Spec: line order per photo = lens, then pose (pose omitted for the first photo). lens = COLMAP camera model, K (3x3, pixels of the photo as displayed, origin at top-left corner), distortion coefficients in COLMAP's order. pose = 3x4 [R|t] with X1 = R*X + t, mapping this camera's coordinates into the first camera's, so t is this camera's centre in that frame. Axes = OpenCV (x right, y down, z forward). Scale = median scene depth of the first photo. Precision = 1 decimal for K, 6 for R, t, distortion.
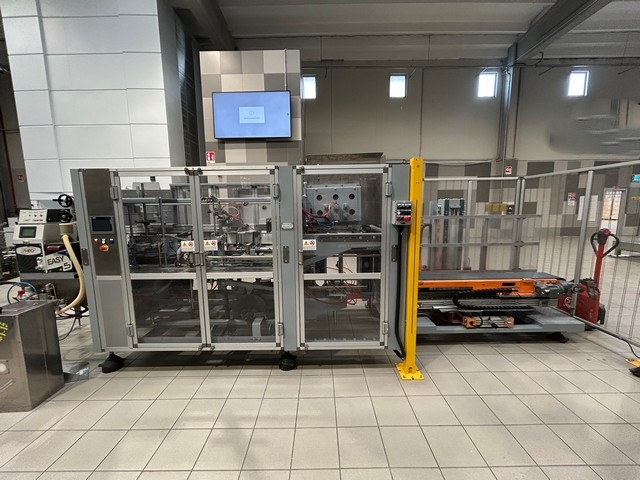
lens RADIAL K [[258.4, 0, 320.0], [0, 258.4, 240.0], [0, 0, 1]] dist [0.000728, 0.000273]
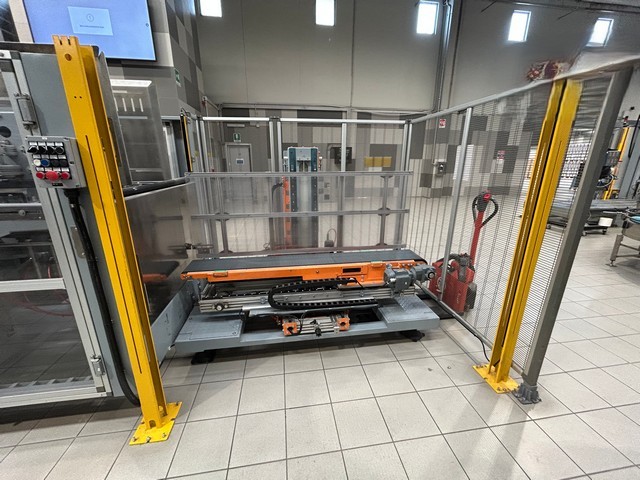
lens RADIAL K [[258.4, 0, 320.0], [0, 258.4, 240.0], [0, 0, 1]] dist [0.000728, 0.000273]
pose [[0.989563, -0.026932, 0.141558, 0.538744], [0.003893, 0.987017, 0.160568, -0.028081], [-0.144045, -0.158341, 0.976821, 0.319600]]
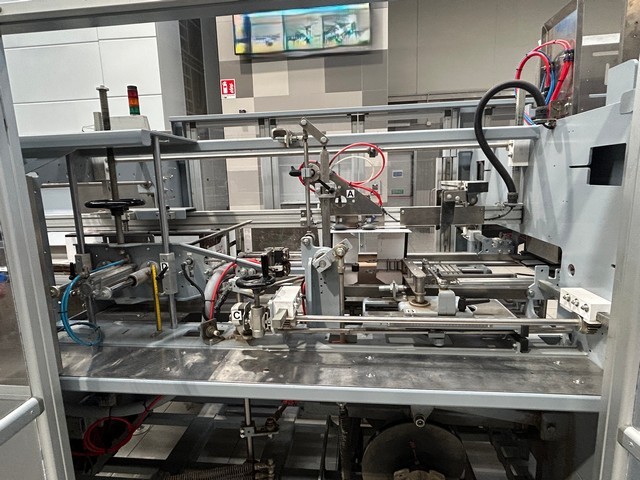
lens RADIAL K [[365.4, 0, 320.0], [0, 365.4, 240.0], [0, 0, 1]] dist [0.002608, 0.001931]
pose [[0.993419, 0.001533, -0.114530, -0.298446], [0.003392, 0.999078, 0.042801, -0.036462], [0.114490, -0.042908, 0.992497, 0.466958]]
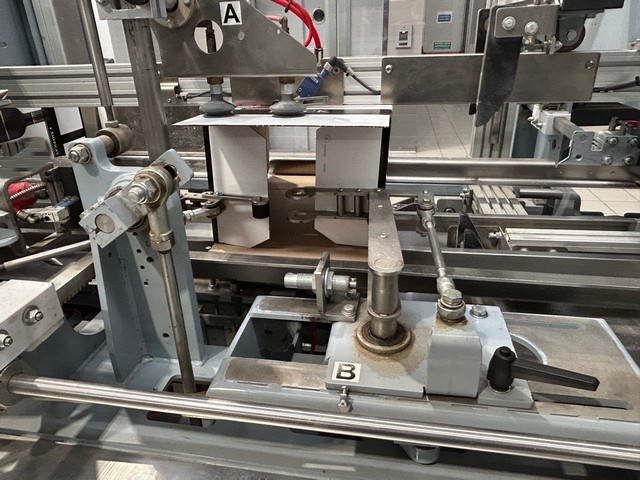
lens RADIAL K [[437.7, 0, 320.0], [0, 437.7, 240.0], [0, 0, 1]] dist [-0.004166, -0.000845]
pose [[0.984764, 0.055330, -0.164857, -0.249731], [-0.000625, 0.949150, 0.314822, -0.038701], [0.173893, -0.309923, 0.934724, 0.658269]]
